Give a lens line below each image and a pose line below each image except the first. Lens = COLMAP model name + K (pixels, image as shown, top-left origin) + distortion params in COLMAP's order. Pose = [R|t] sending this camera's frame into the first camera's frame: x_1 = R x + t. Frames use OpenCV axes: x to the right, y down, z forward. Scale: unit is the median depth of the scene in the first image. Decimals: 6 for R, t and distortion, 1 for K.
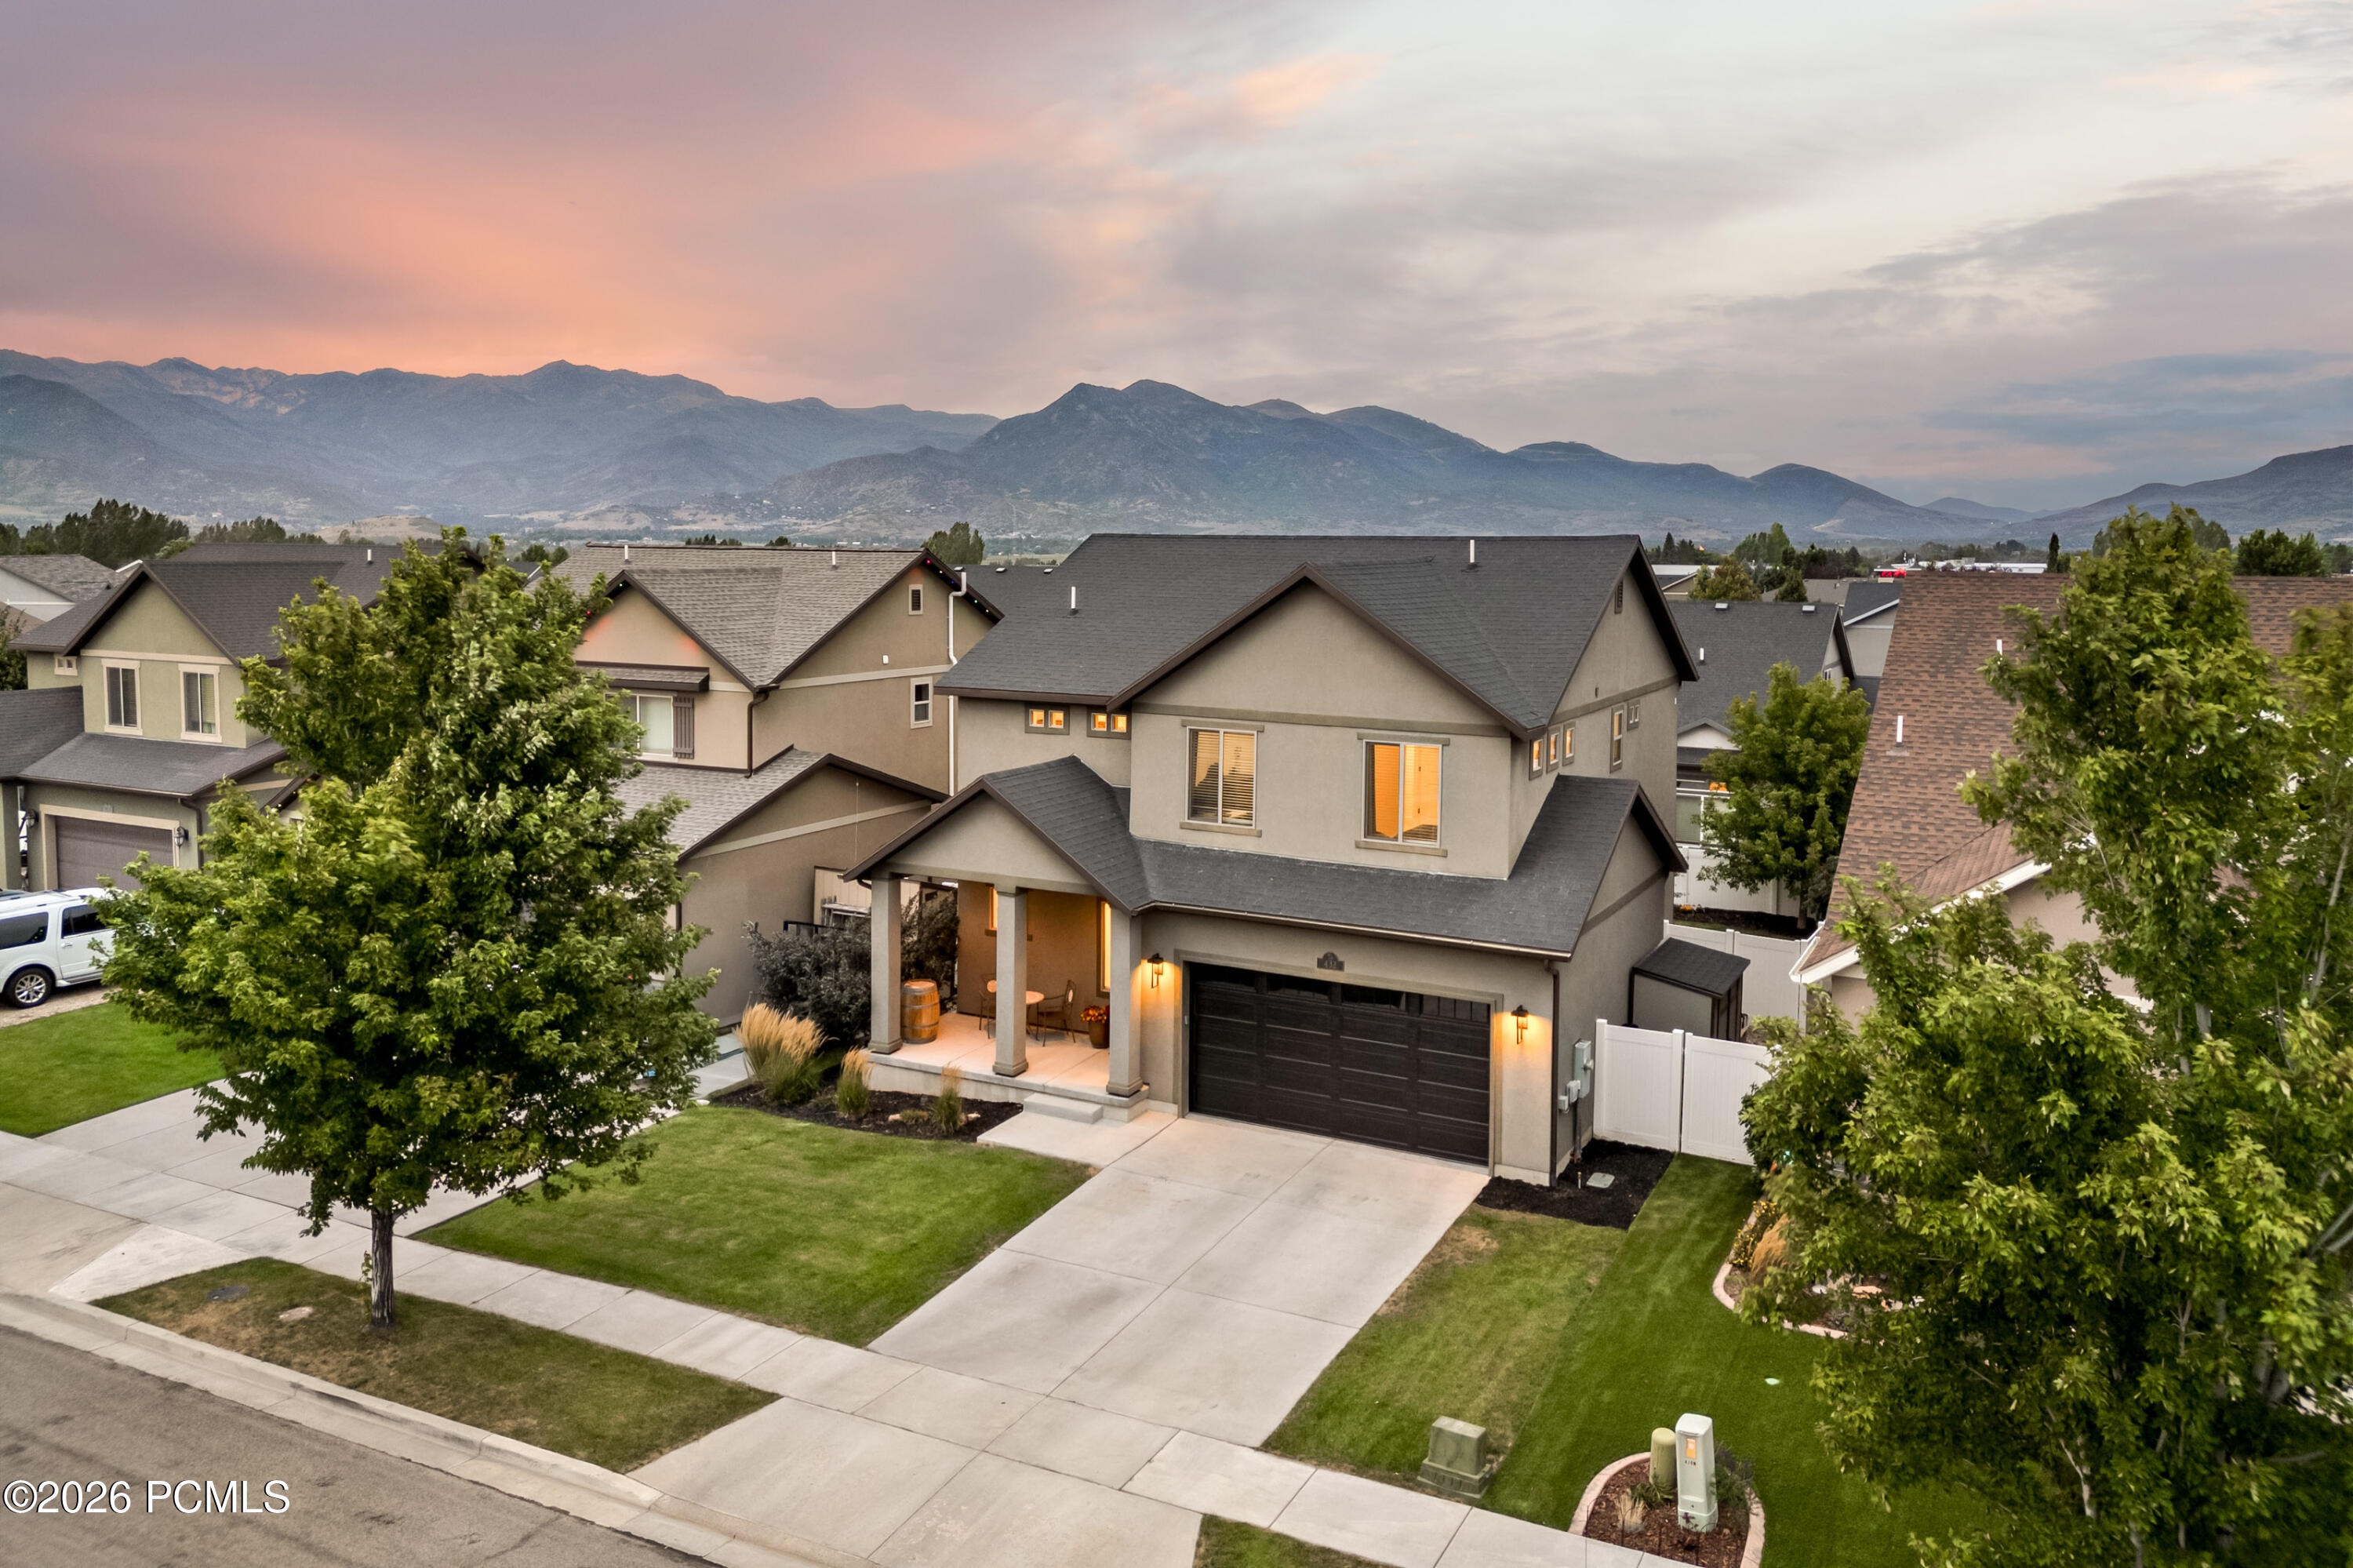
lens RADIAL K [[1712.9, 0, 1181.0], [0, 1712.9, 652.9], [0, 0, 1]] dist [0.058485, -0.001611]
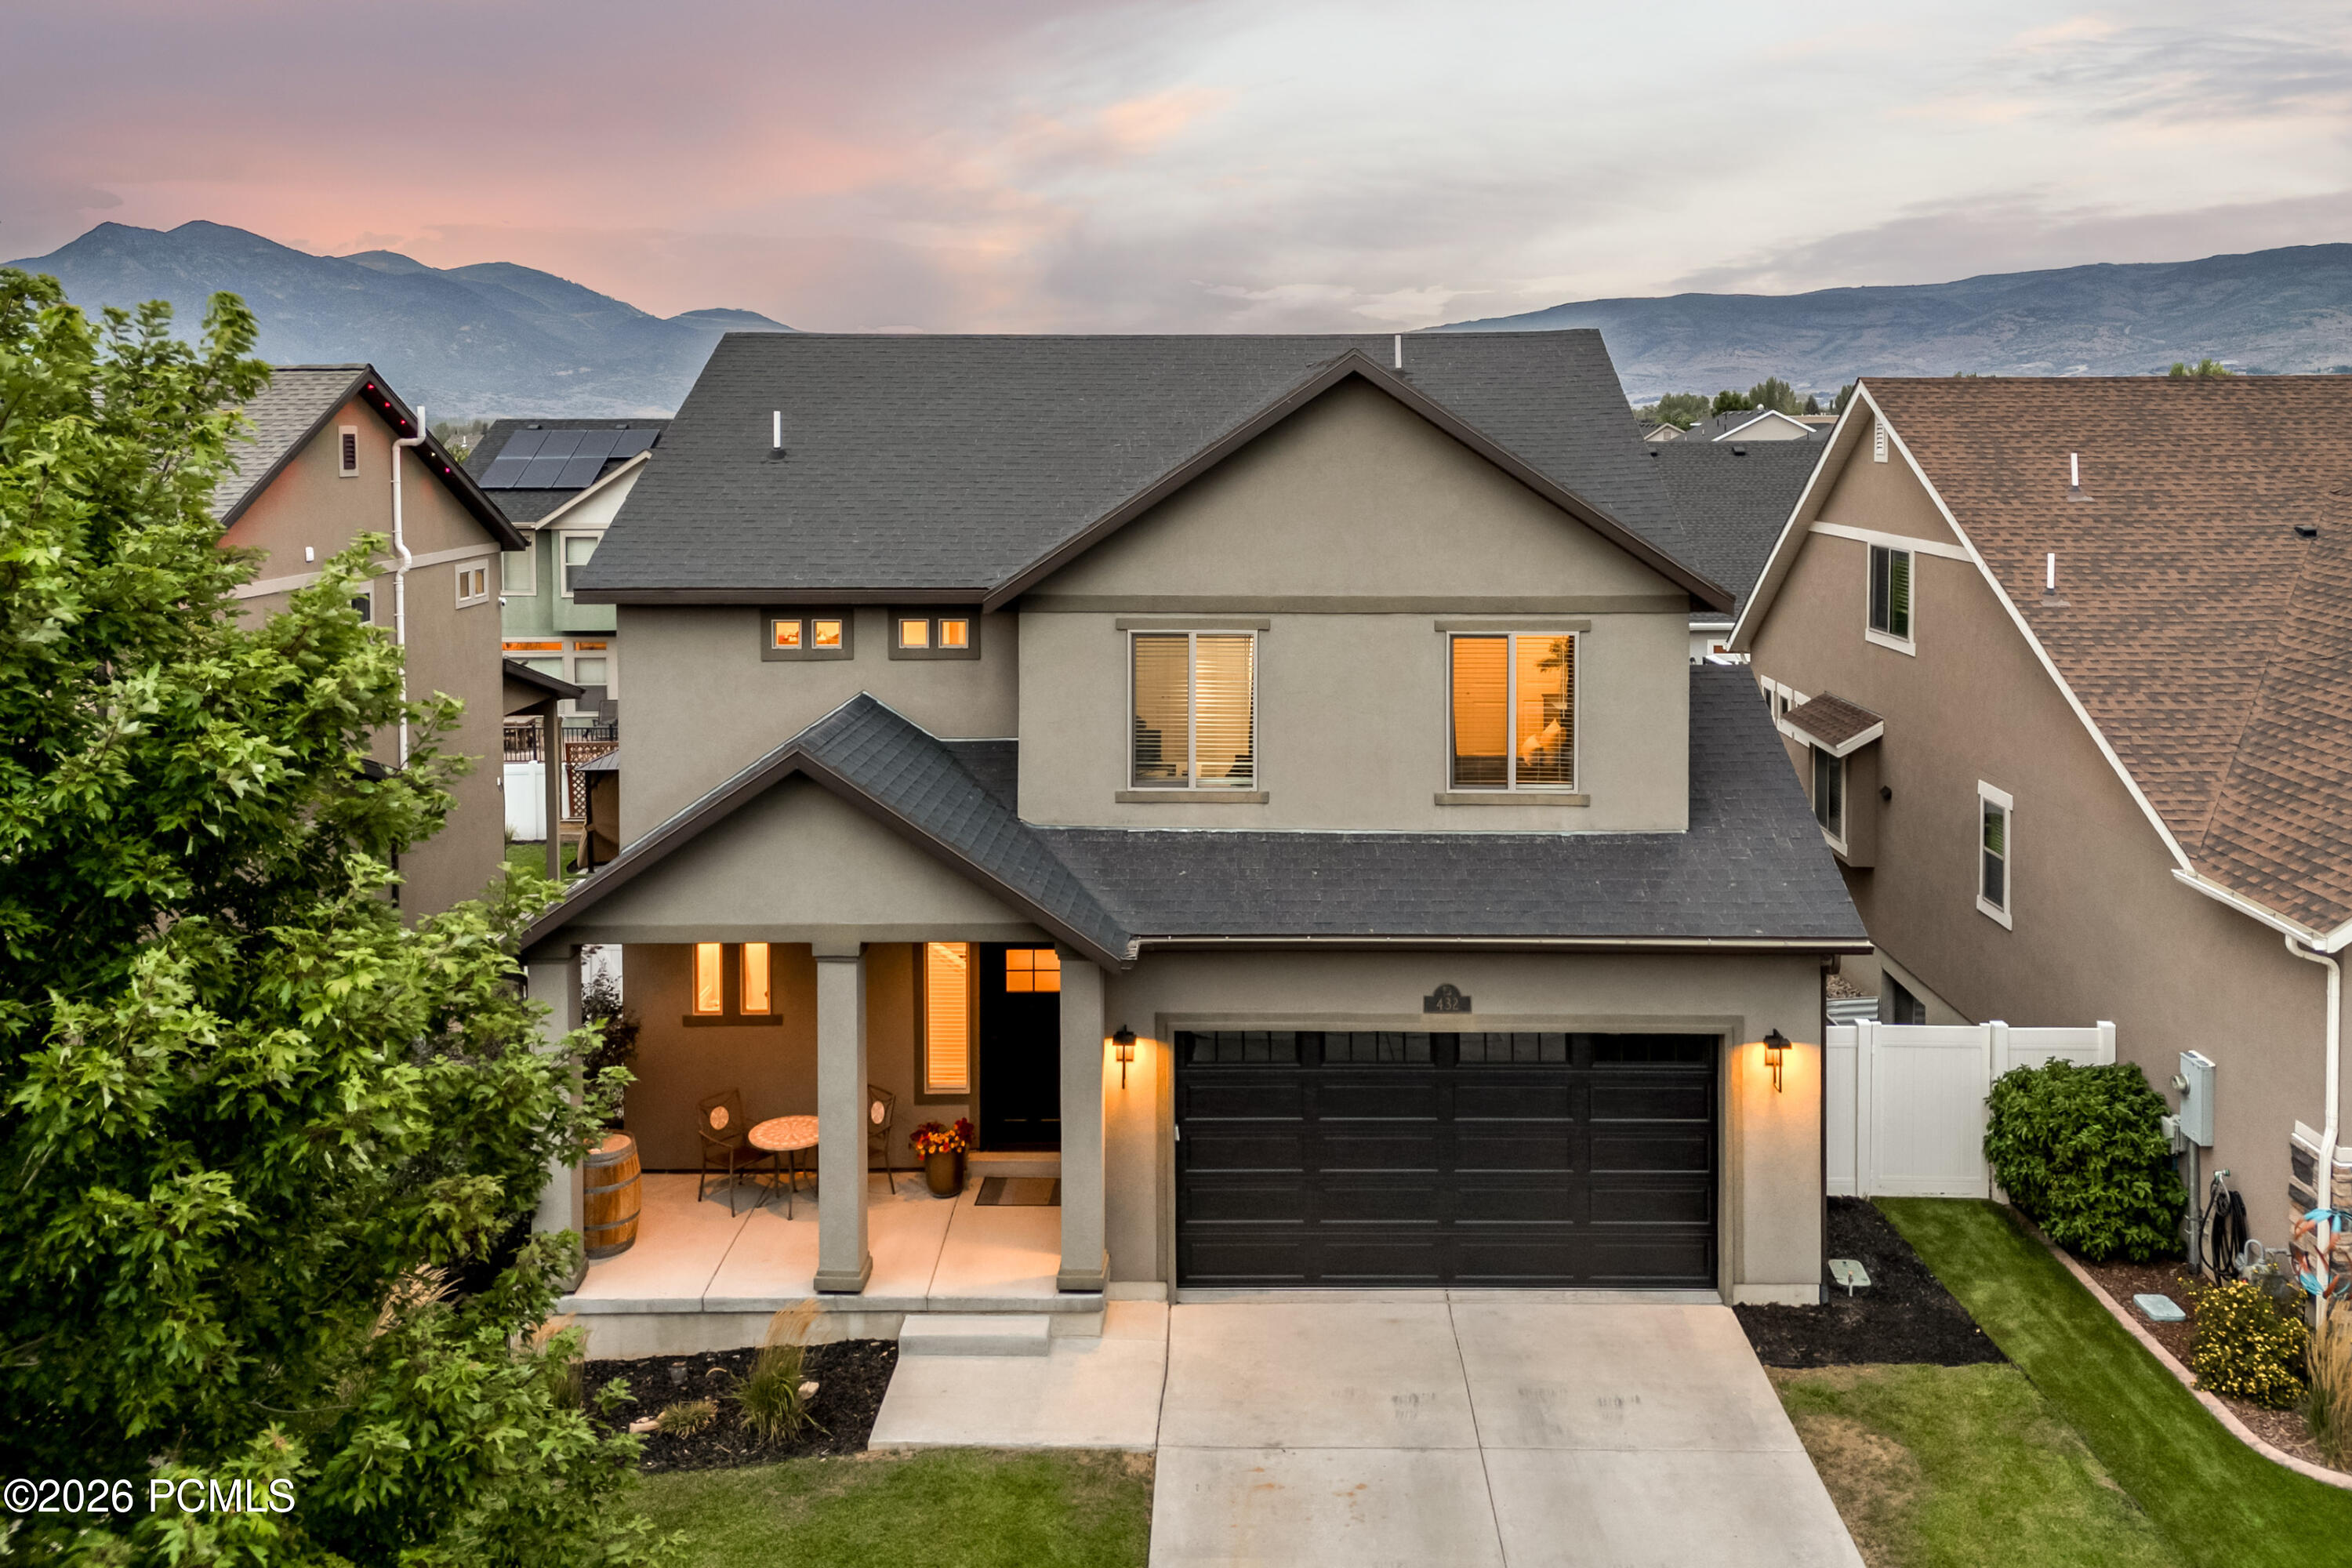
lens RADIAL K [[1818.7, 0, 1180.9], [0, 1818.7, 502.4], [0, 0, 1]] dist [0.043045, -0.001834]
pose [[0.886632, -0.030686, 0.461456, -0.282053], [0.040358, 0.999124, -0.011103, 0.007187], [-0.460711, 0.028468, 0.887094, 0.453109]]
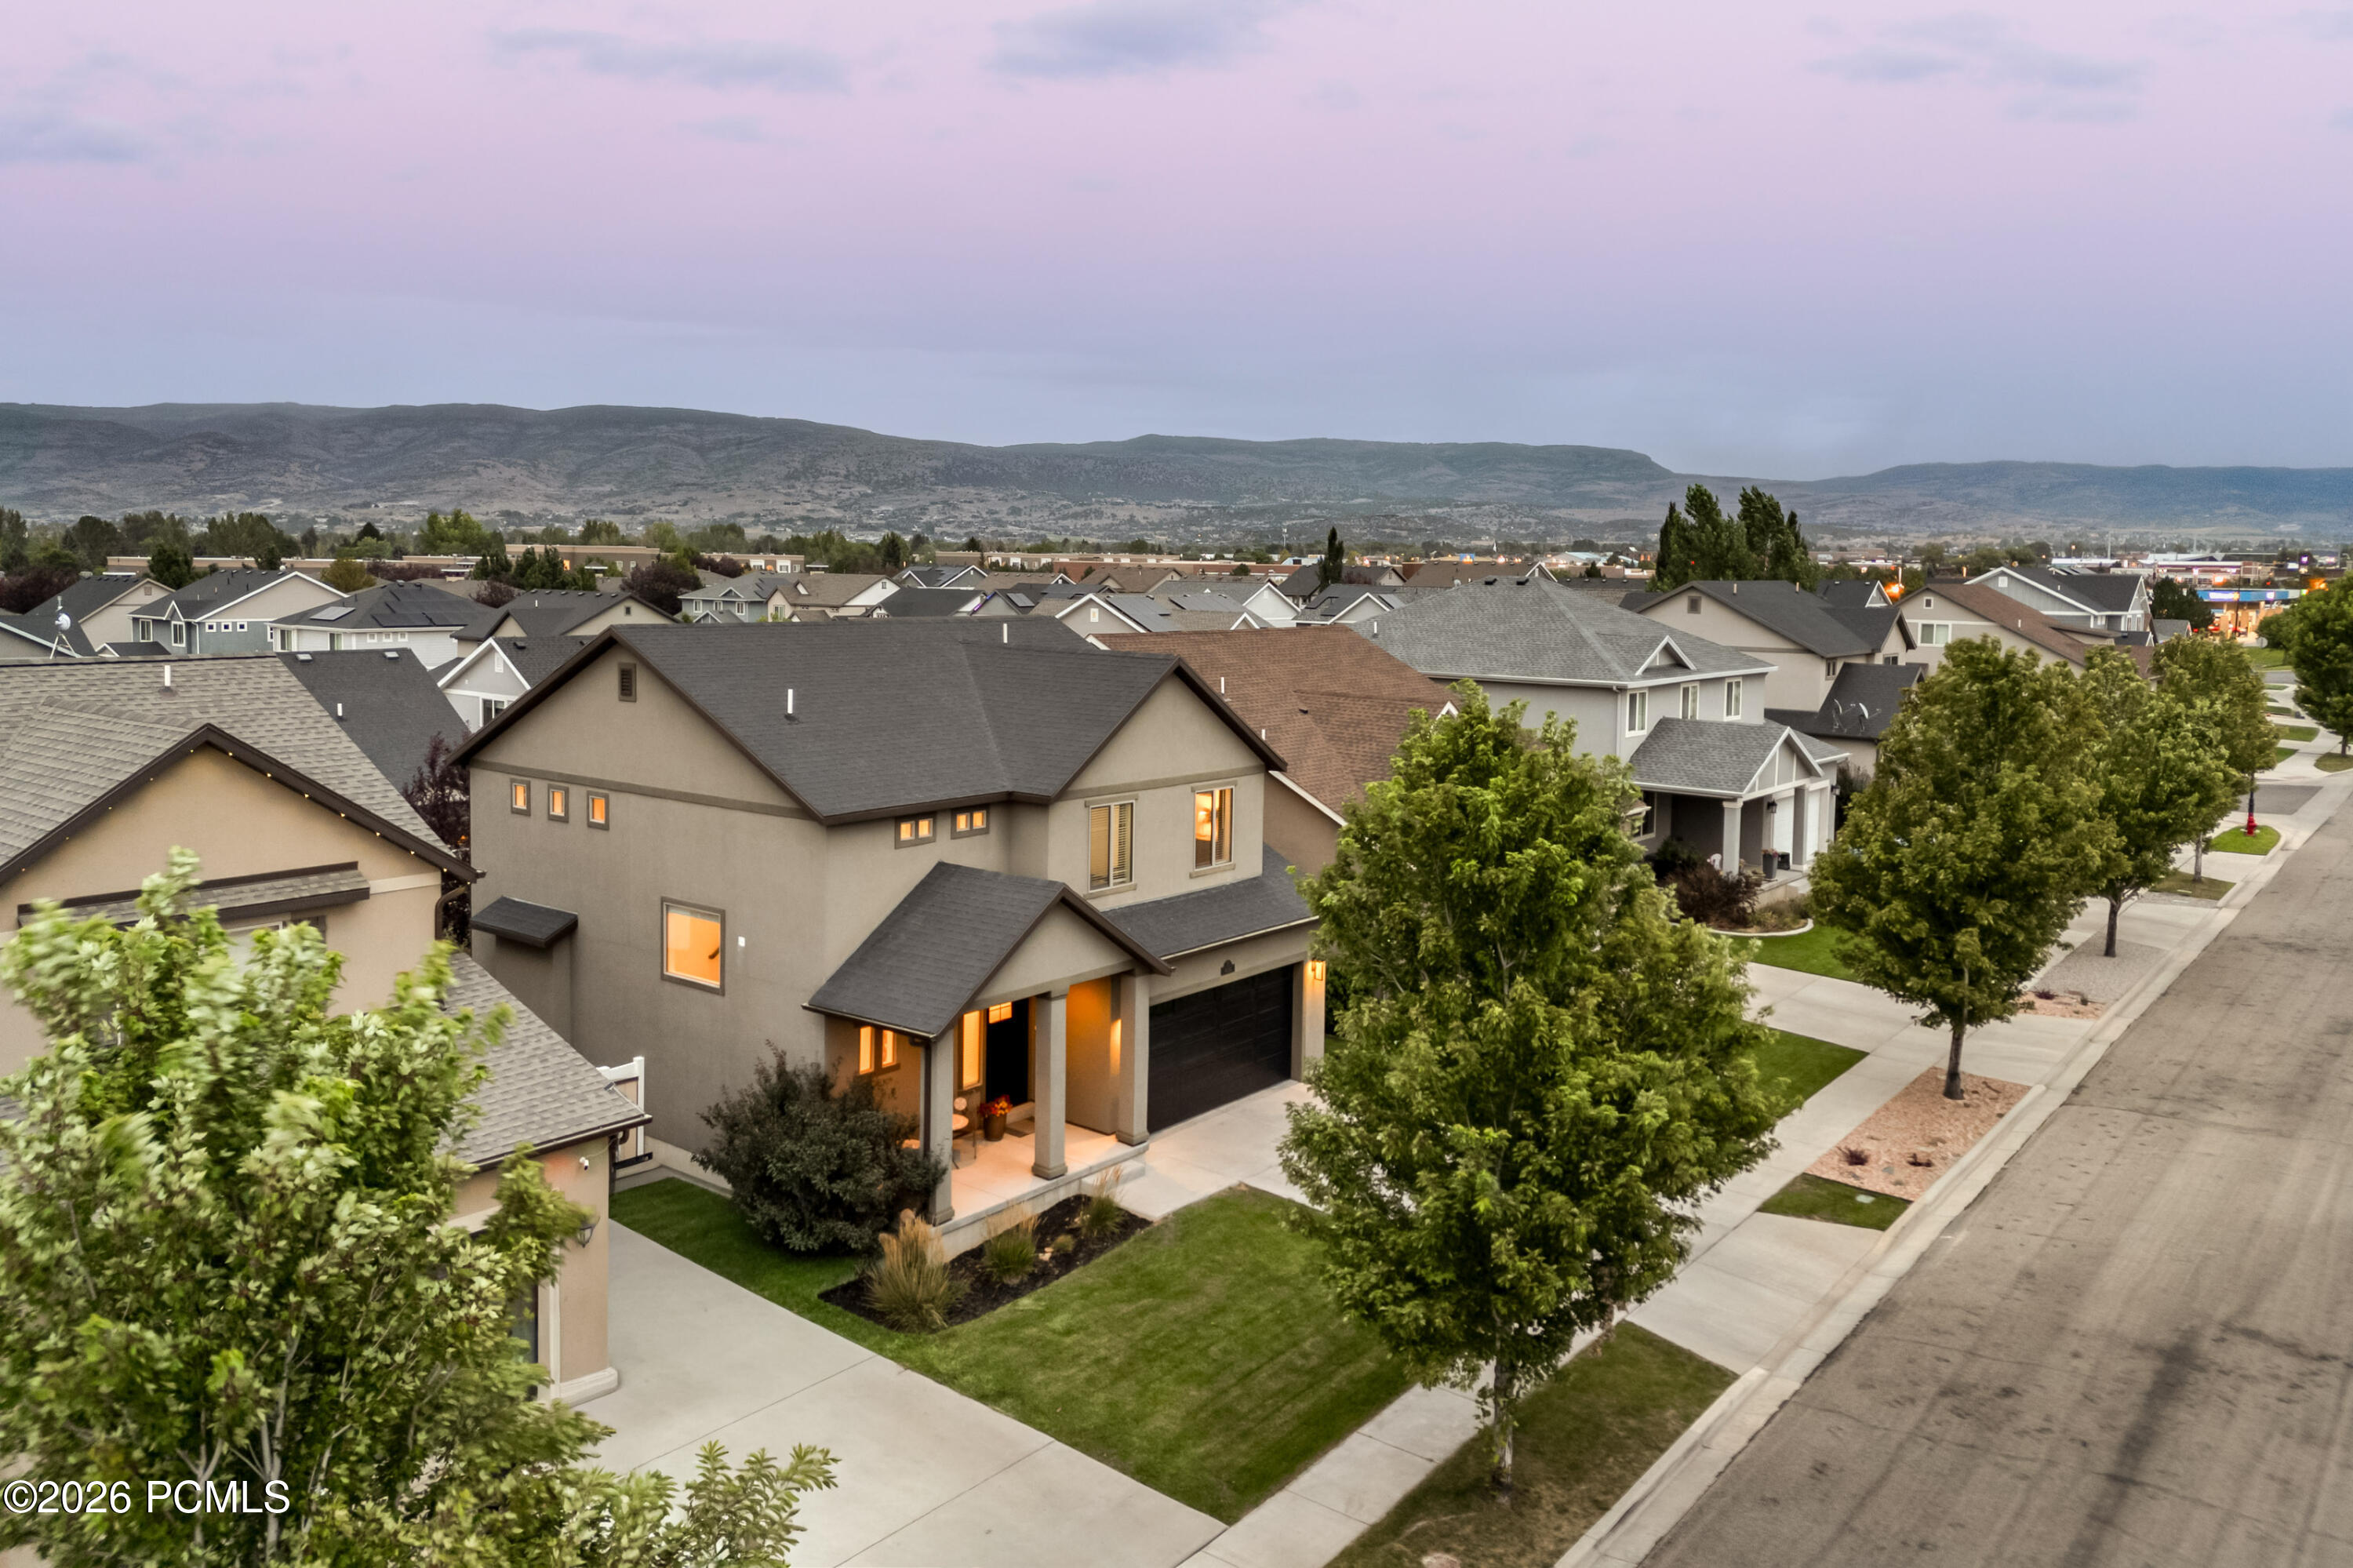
lens RADIAL K [[1712.9, 0, 1181.0], [0, 1712.9, 652.9], [0, 0, 1]] dist [0.058485, -0.001611]
pose [[0.190466, -0.054924, 0.980156, -1.111371], [0.057627, 0.997337, 0.044689, -0.105914], [-0.980001, 0.047972, 0.193124, 0.759283]]
